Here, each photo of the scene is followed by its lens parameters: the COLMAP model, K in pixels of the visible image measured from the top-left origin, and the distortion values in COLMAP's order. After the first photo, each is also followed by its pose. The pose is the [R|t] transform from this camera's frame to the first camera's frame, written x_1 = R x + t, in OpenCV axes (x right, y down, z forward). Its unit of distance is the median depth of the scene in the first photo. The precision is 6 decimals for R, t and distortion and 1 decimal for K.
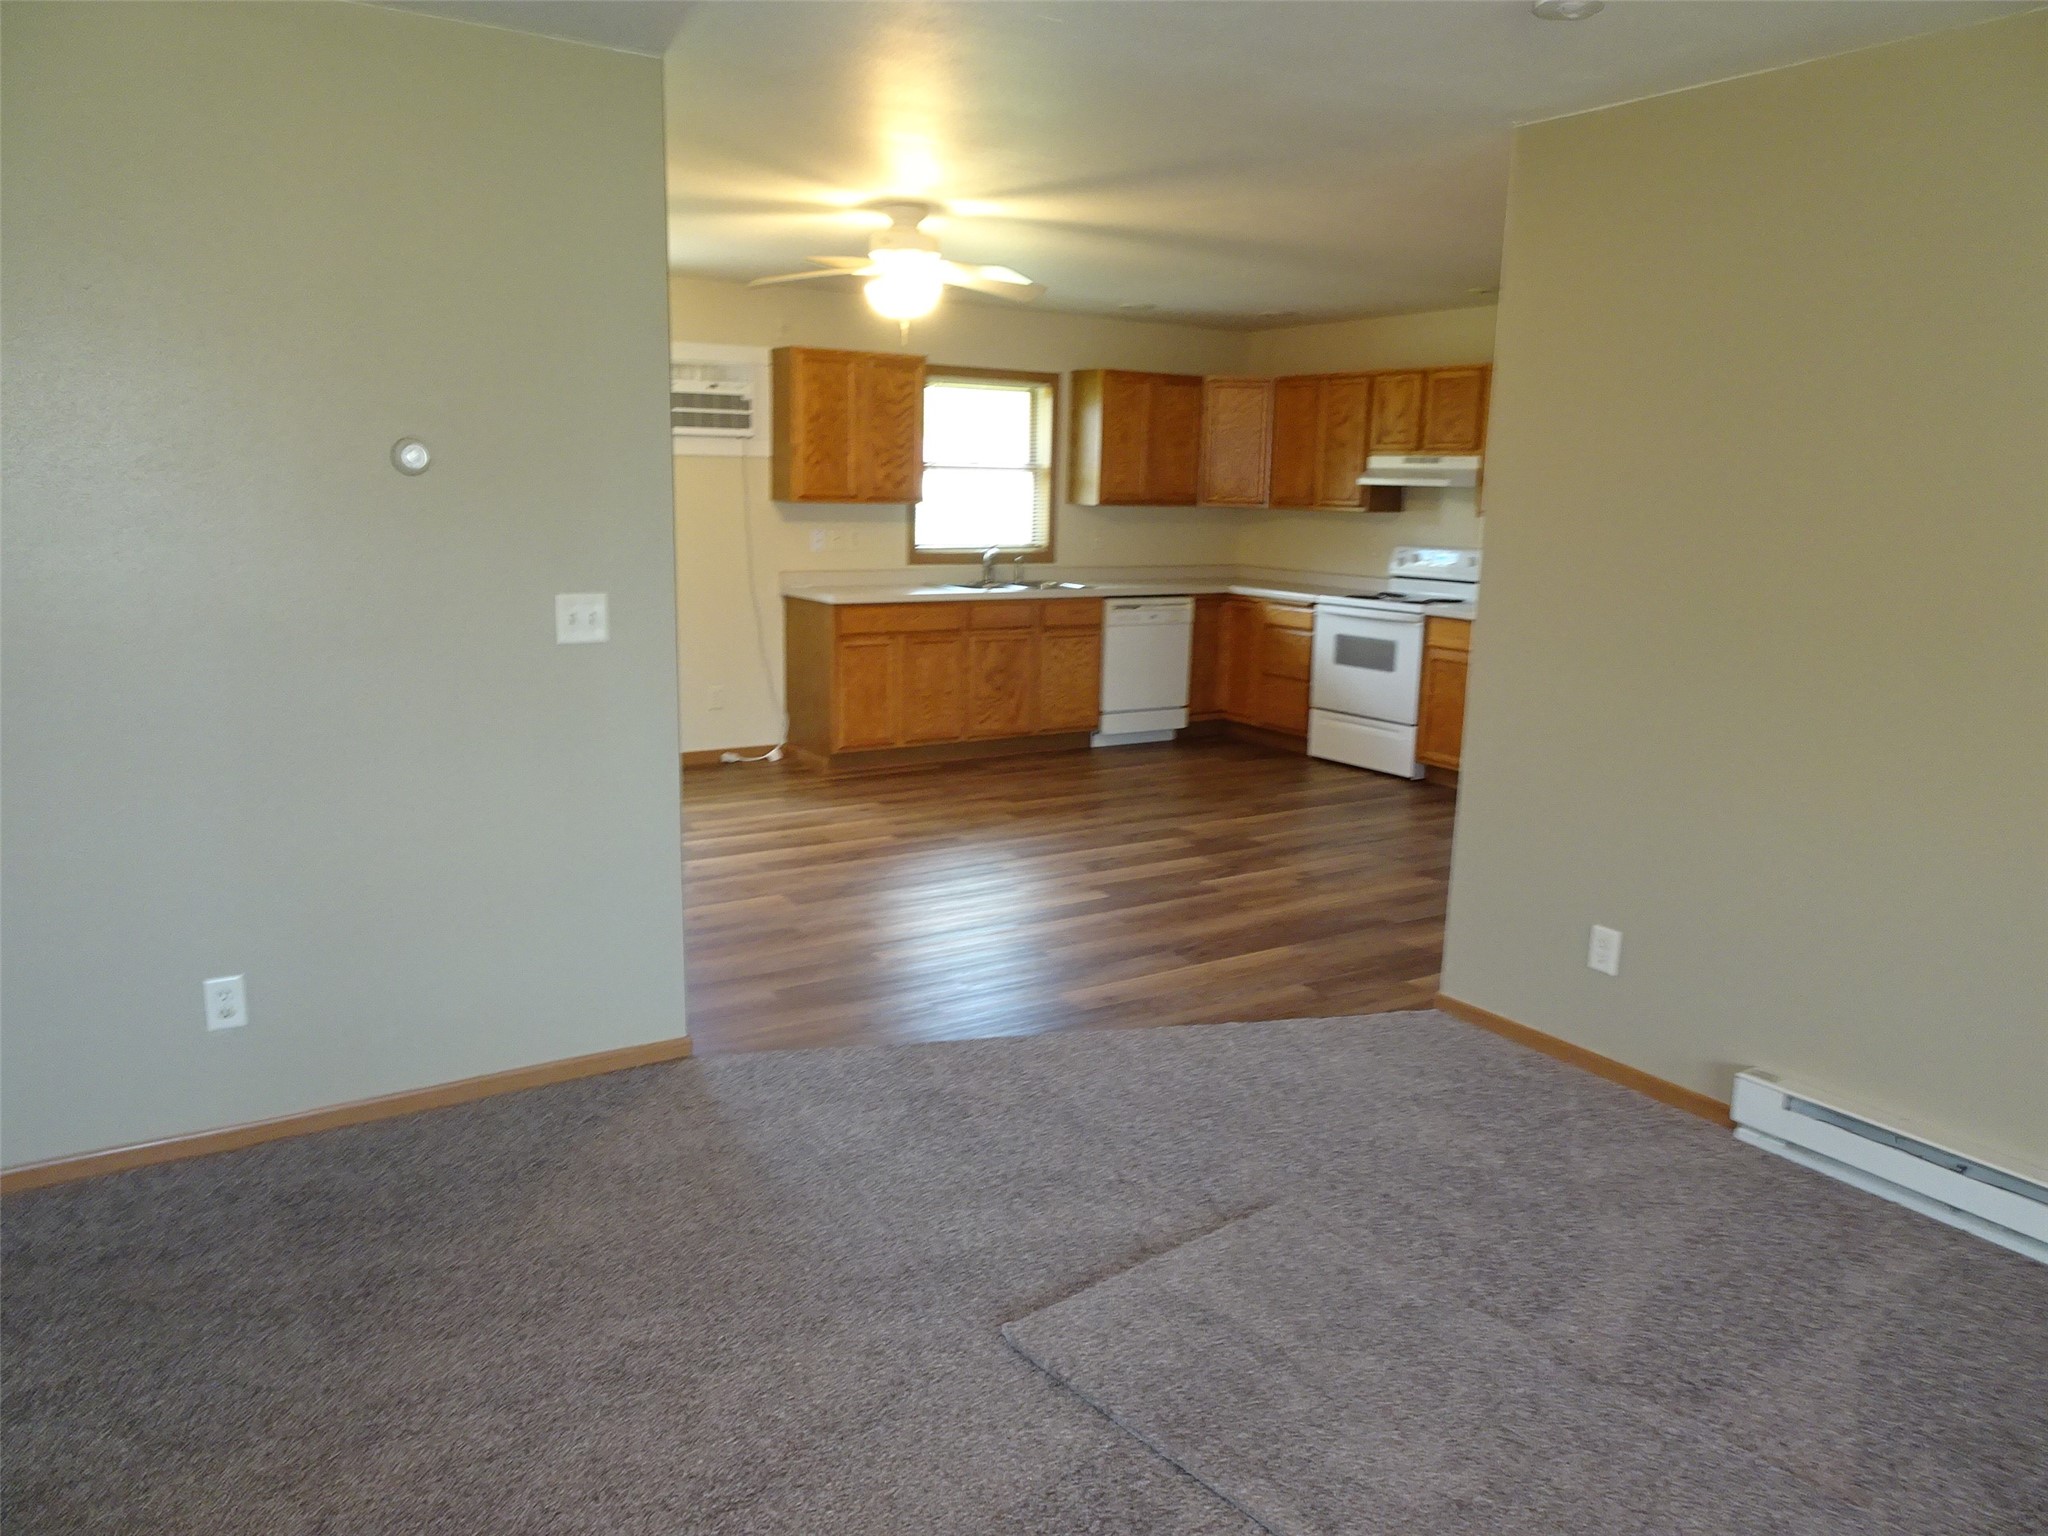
lens RADIAL K [[1454.4, 0, 1019.7], [0, 1454.4, 772.7], [0, 0, 1]] dist [0.001920, 0.005177]
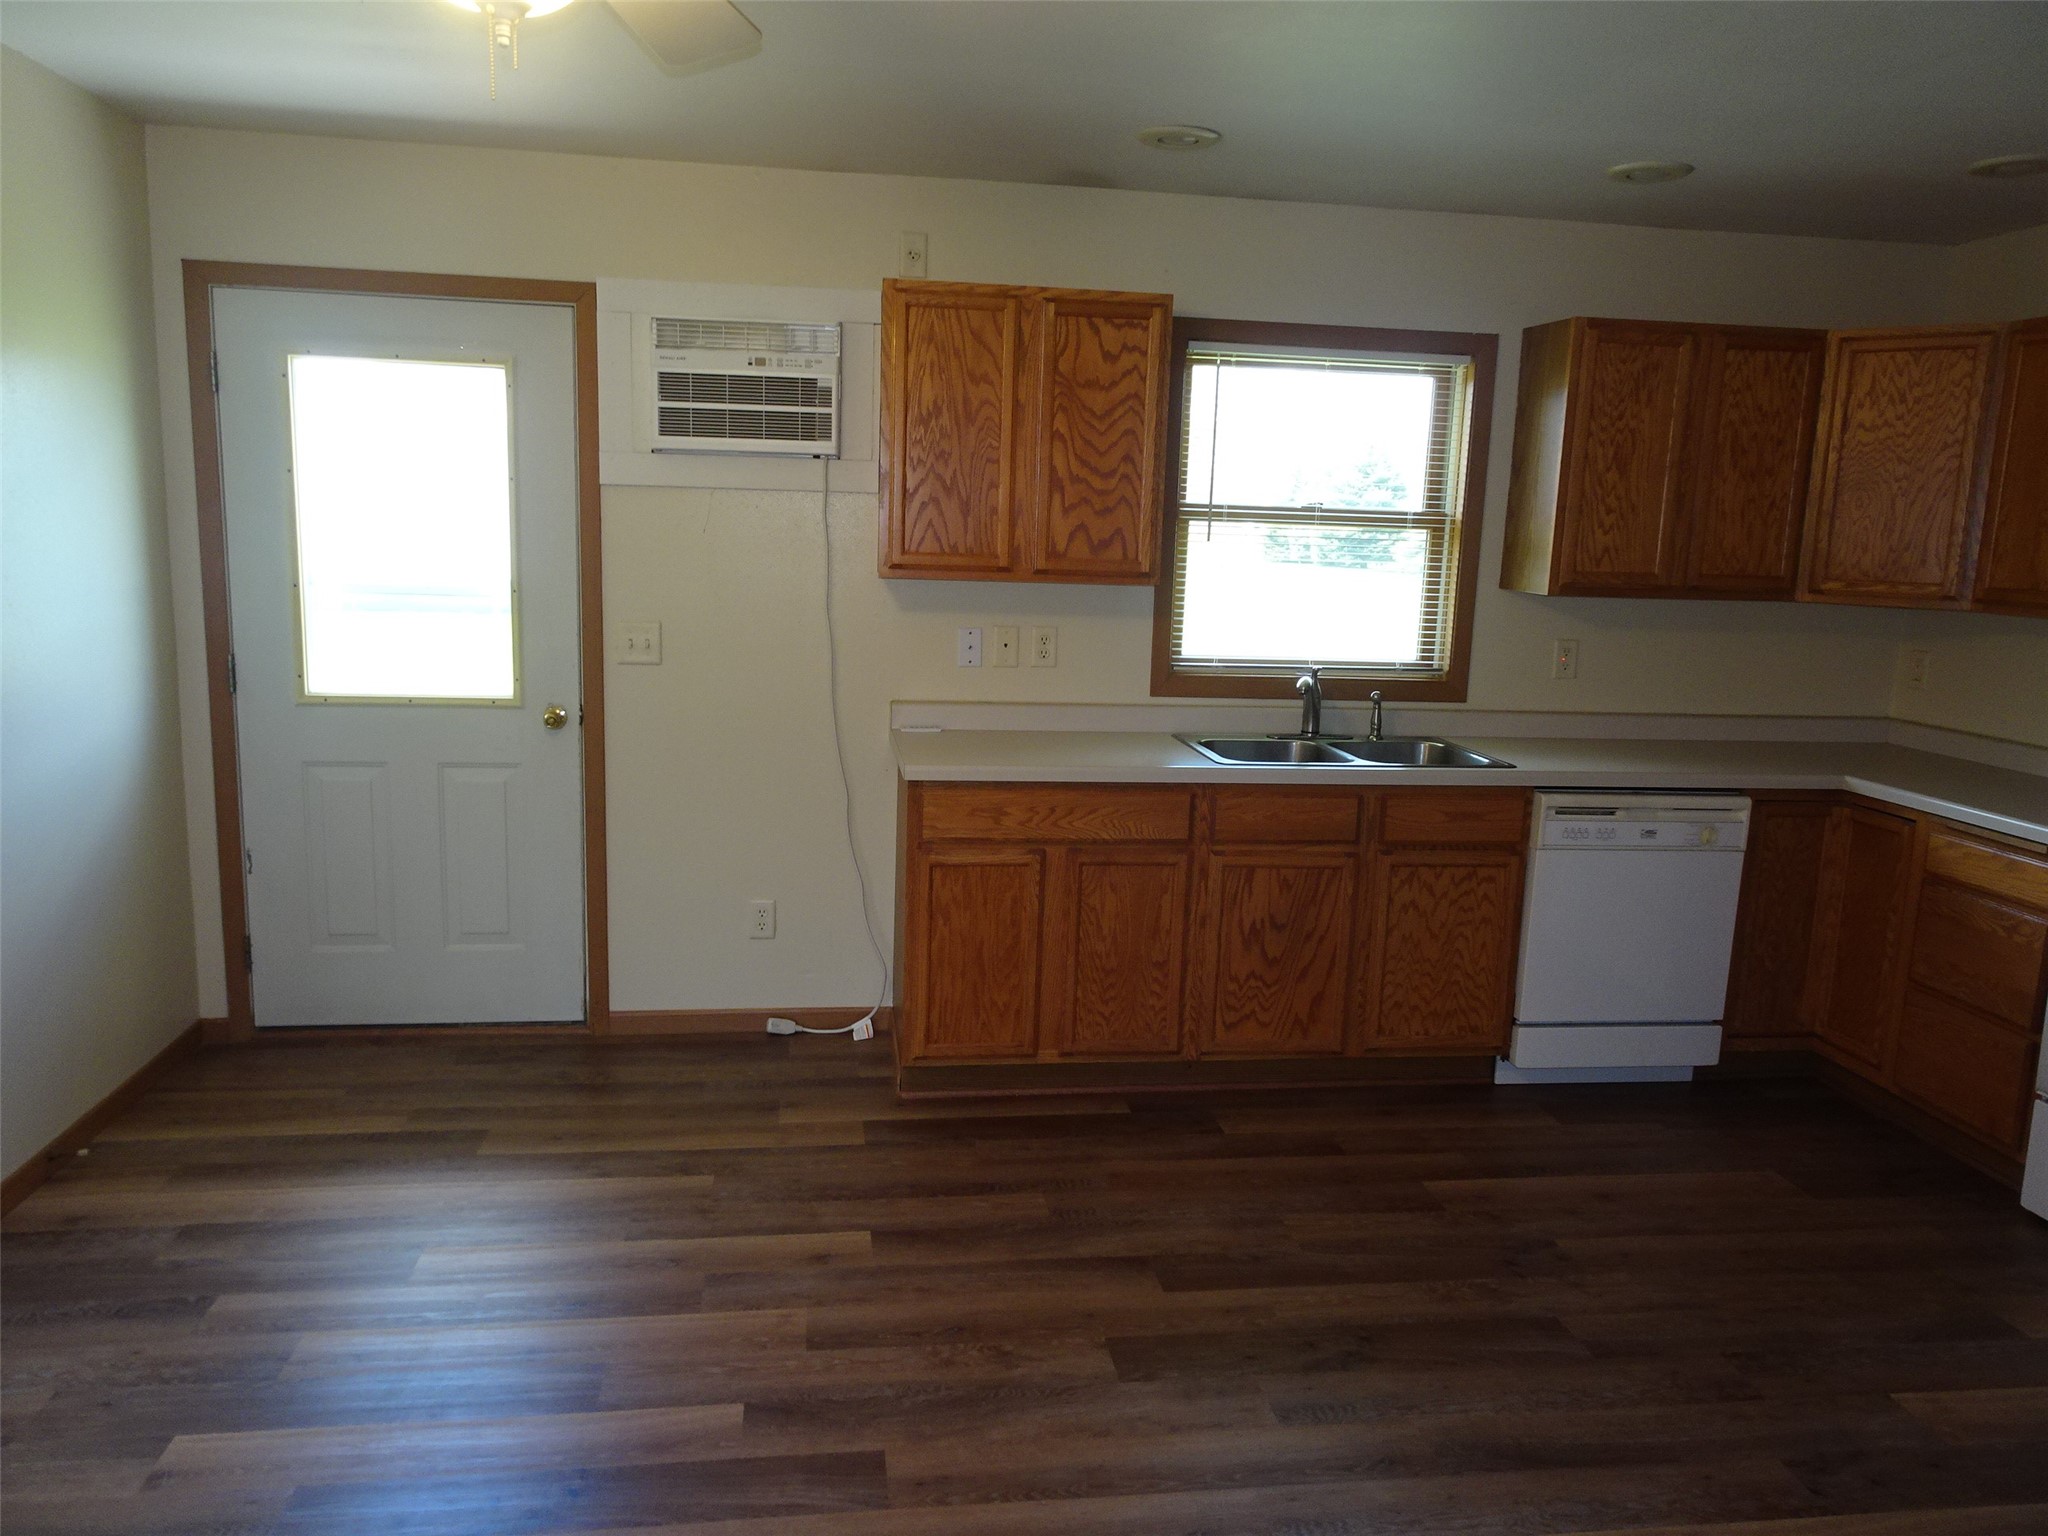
lens RADIAL K [[1457.2, 0, 1024.0], [0, 1457.2, 768.0], [0, 0, 1]] dist [0.006098, 0.002781]
pose [[0.907177, 0.079383, -0.413193, 0.106956], [-0.096680, 0.995092, -0.021087, -0.103916], [0.409492, 0.059077, 0.910399, 0.509740]]
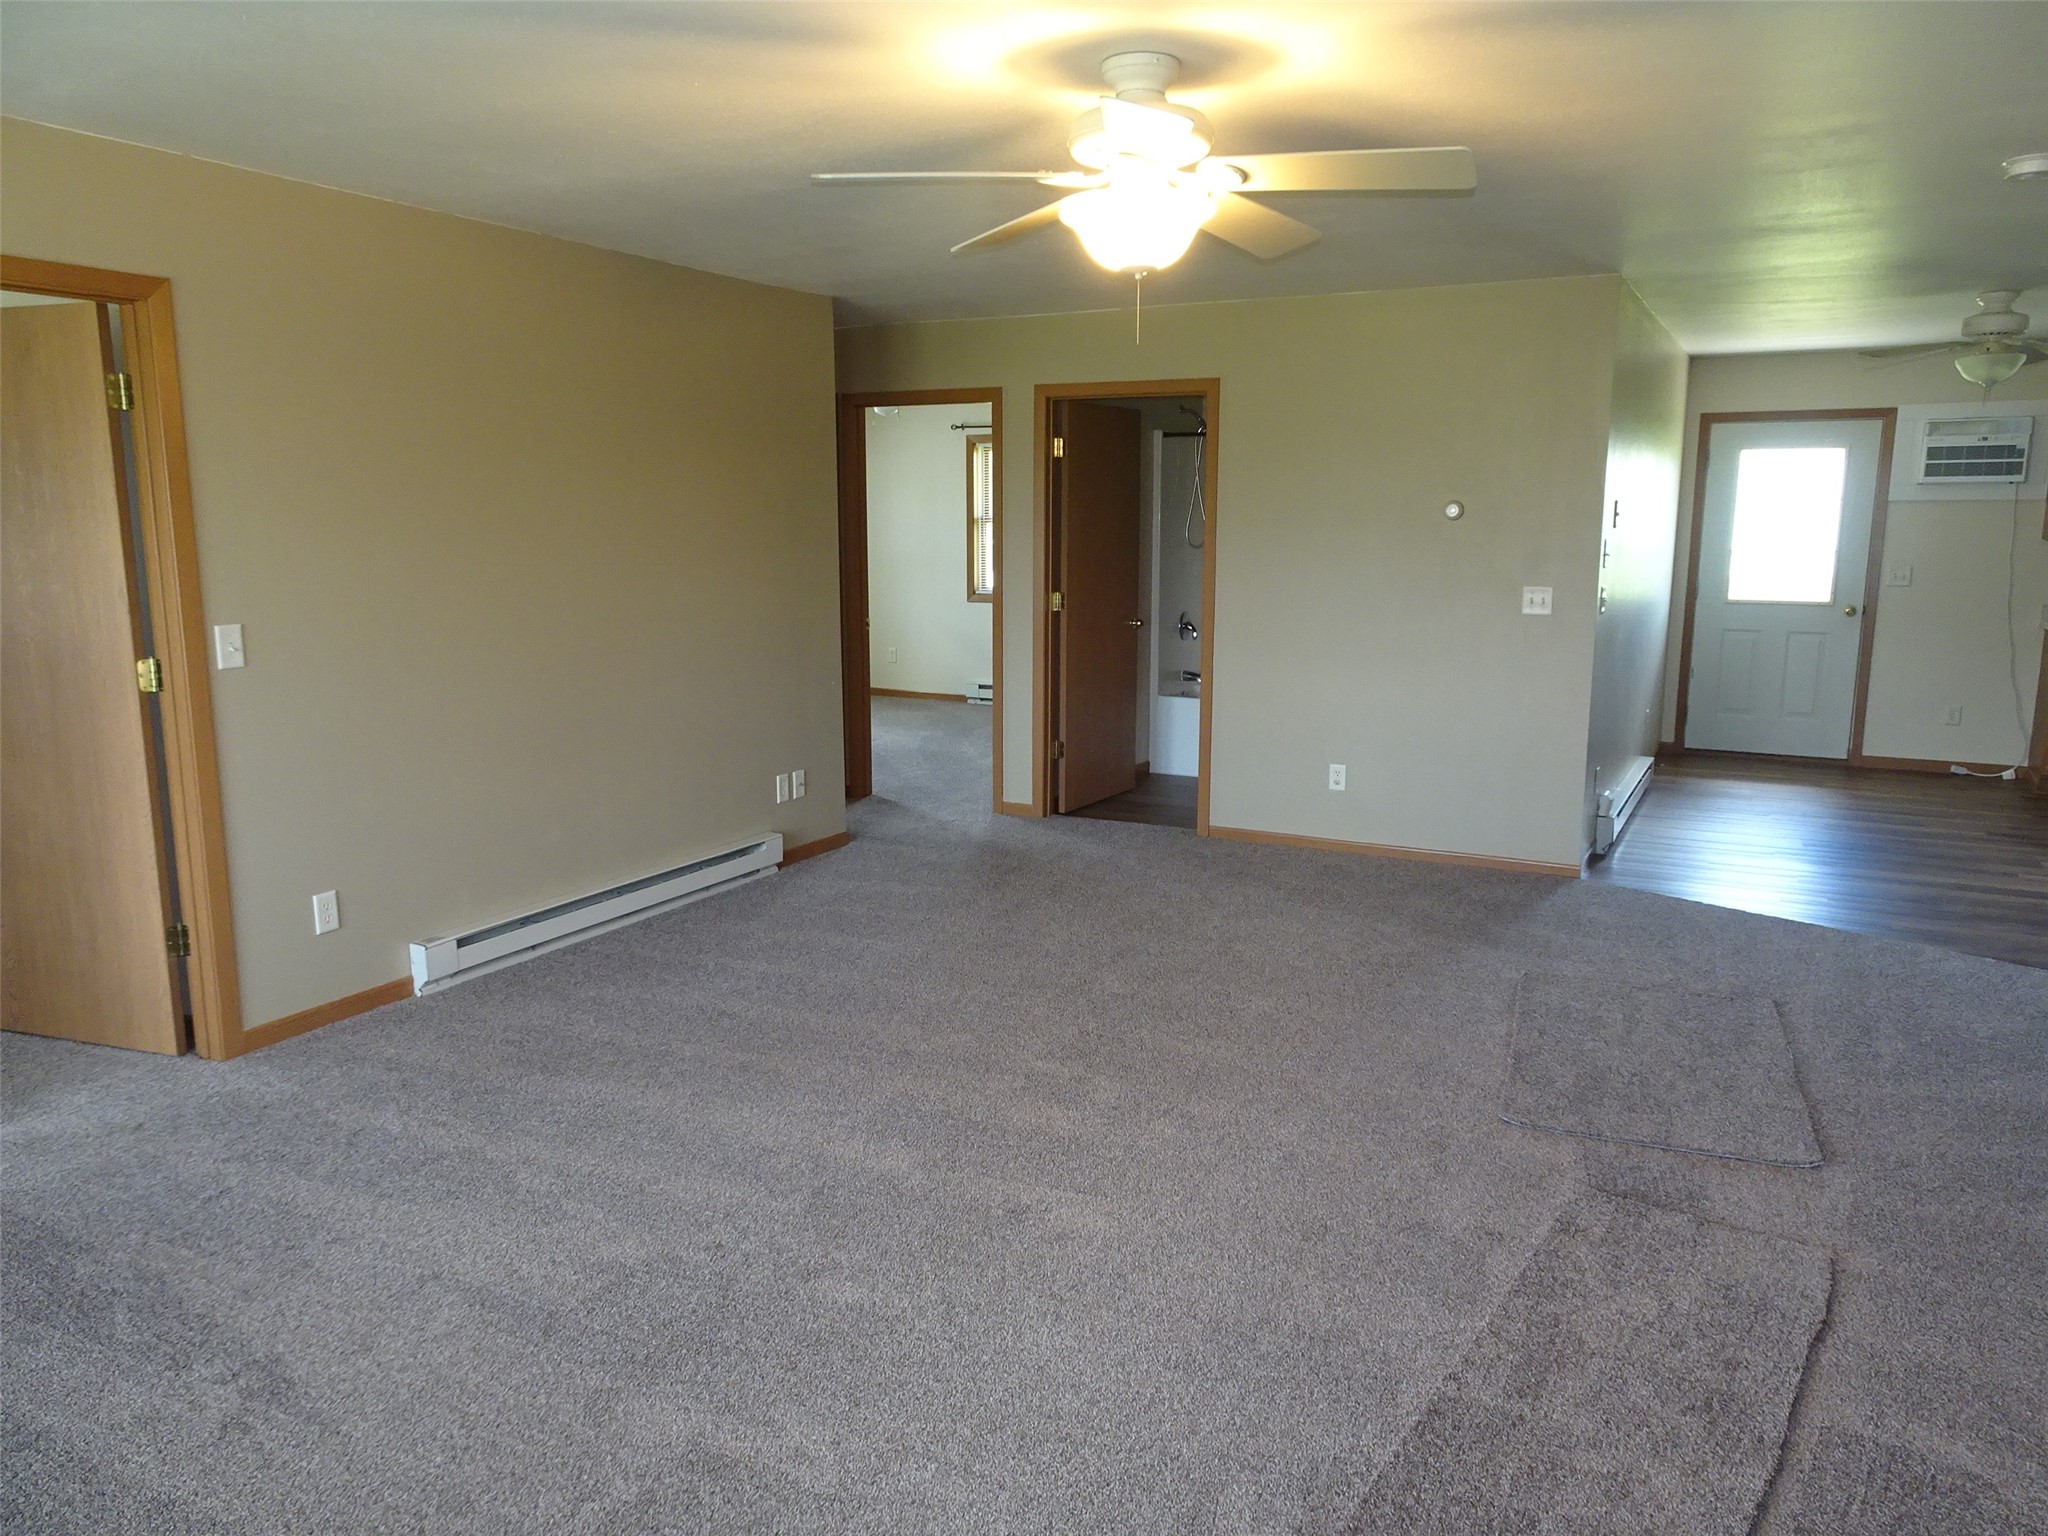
lens RADIAL K [[1454.4, 0, 1019.7], [0, 1454.4, 772.7], [0, 0, 1]] dist [0.001920, 0.005177]
pose [[0.478377, 0.133449, -0.867955, 0.413622], [-0.163731, 0.984608, 0.061143, 0.039984], [0.862756, 0.112861, 0.492864, -0.162778]]
